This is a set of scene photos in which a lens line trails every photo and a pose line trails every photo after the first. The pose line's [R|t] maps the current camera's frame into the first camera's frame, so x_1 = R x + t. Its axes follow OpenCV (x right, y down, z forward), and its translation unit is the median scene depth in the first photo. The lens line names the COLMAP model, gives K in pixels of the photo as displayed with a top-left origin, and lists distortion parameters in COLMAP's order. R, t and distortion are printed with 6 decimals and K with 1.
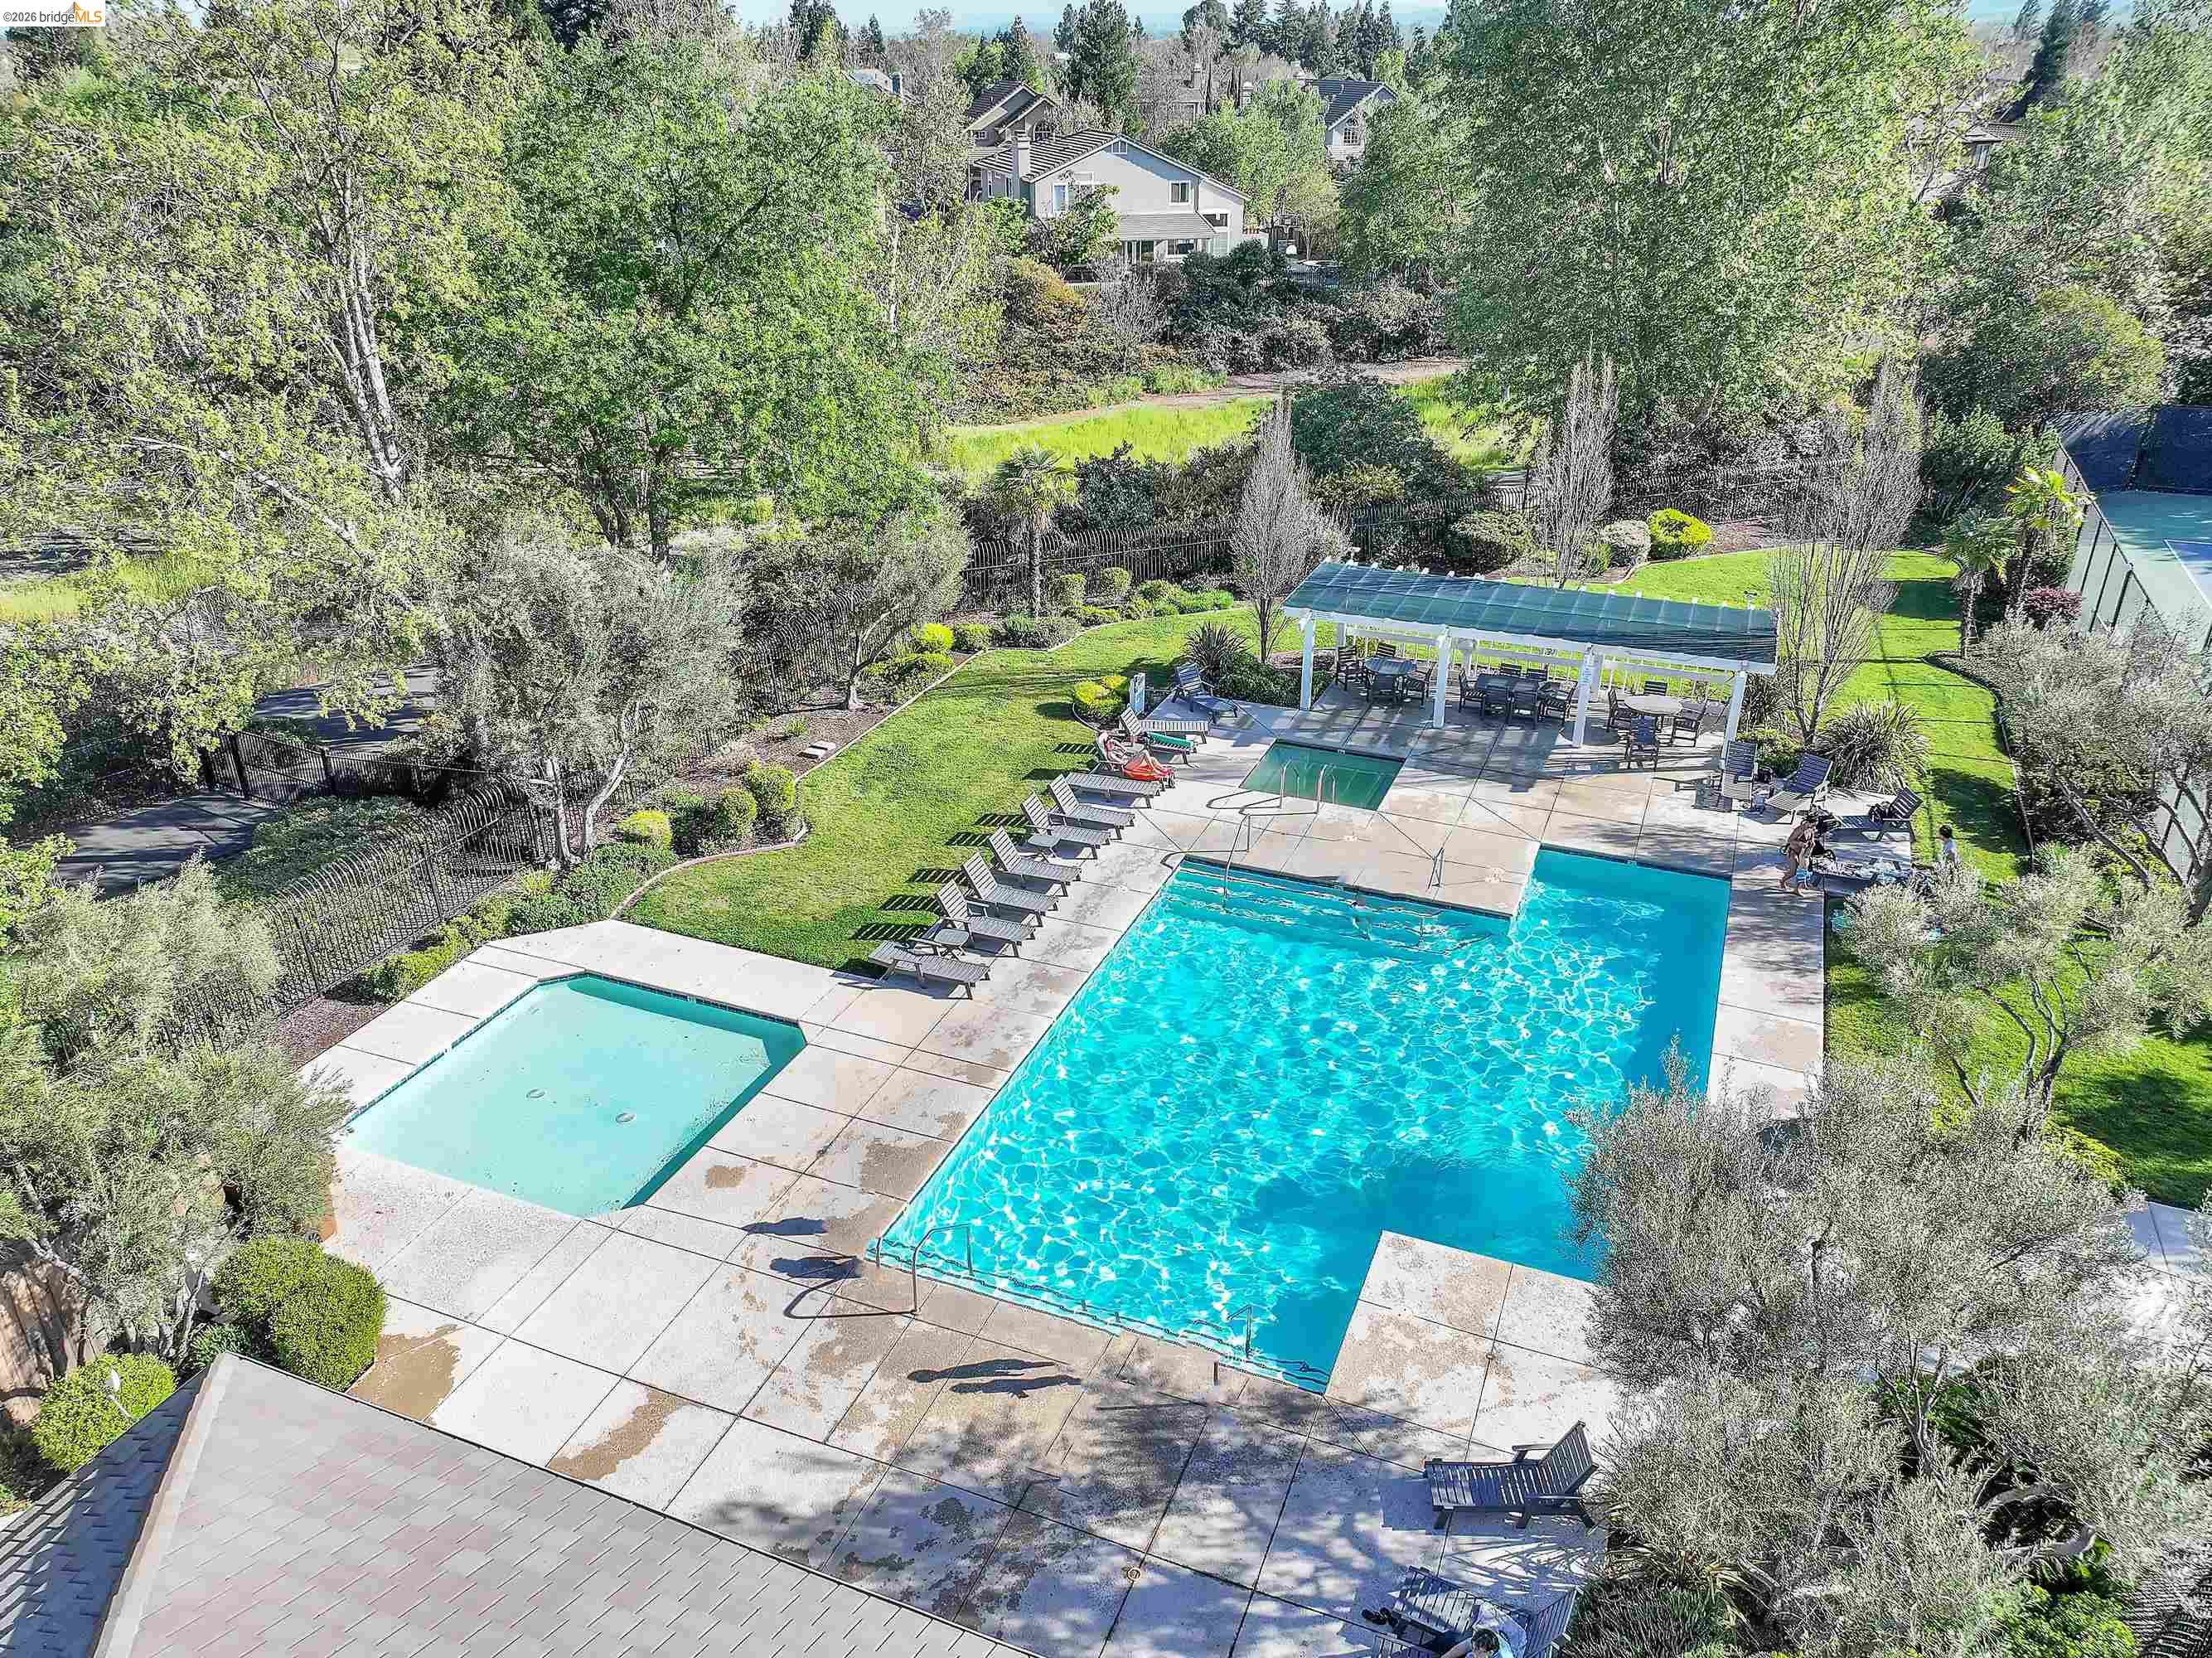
lens RADIAL K [[1586.6, 0, 1105.8], [0, 1586.6, 826.7], [0, 0, 1]] dist [-0.001490, 0.009303]
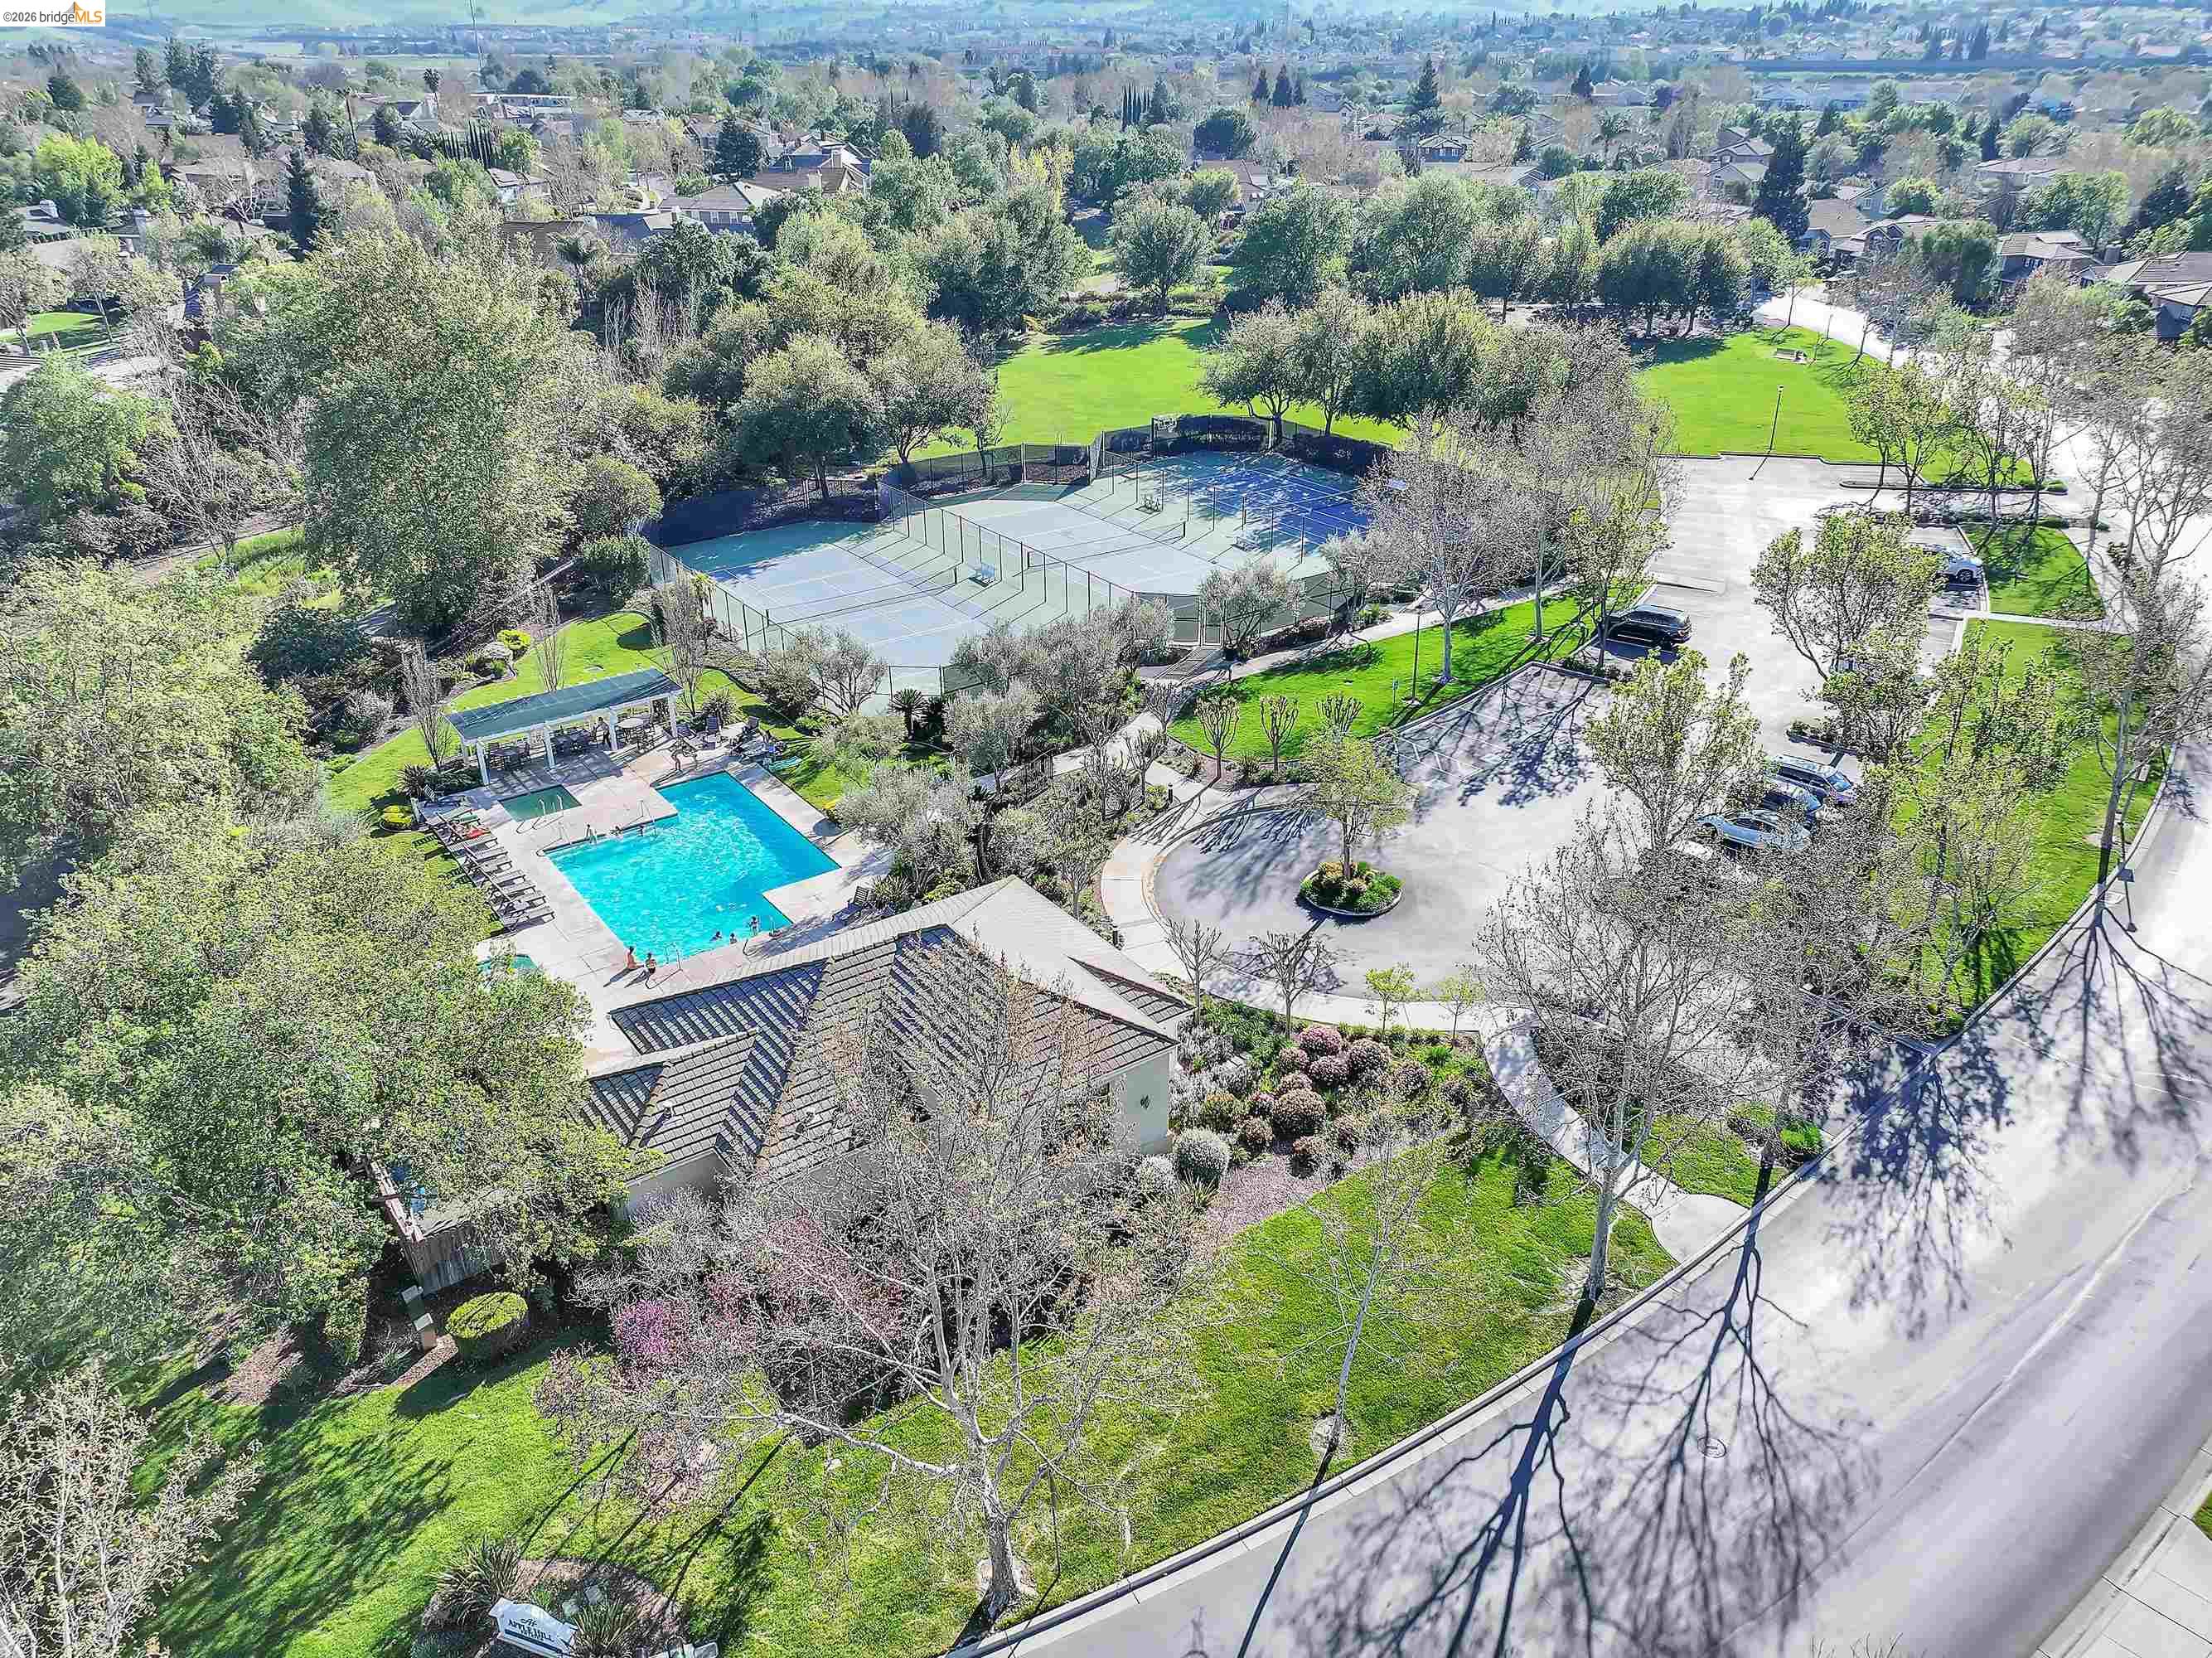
lens RADIAL K [[1586.6, 0, 1108.4], [0, 1586.6, 828.2], [0, 0, 1]] dist [-0.001490, 0.009303]
pose [[0.534019, -0.389305, 0.750510, -1.108545], [0.374543, 0.904757, 0.202813, -0.153733], [-0.757985, 0.172792, 0.628969, -0.969039]]
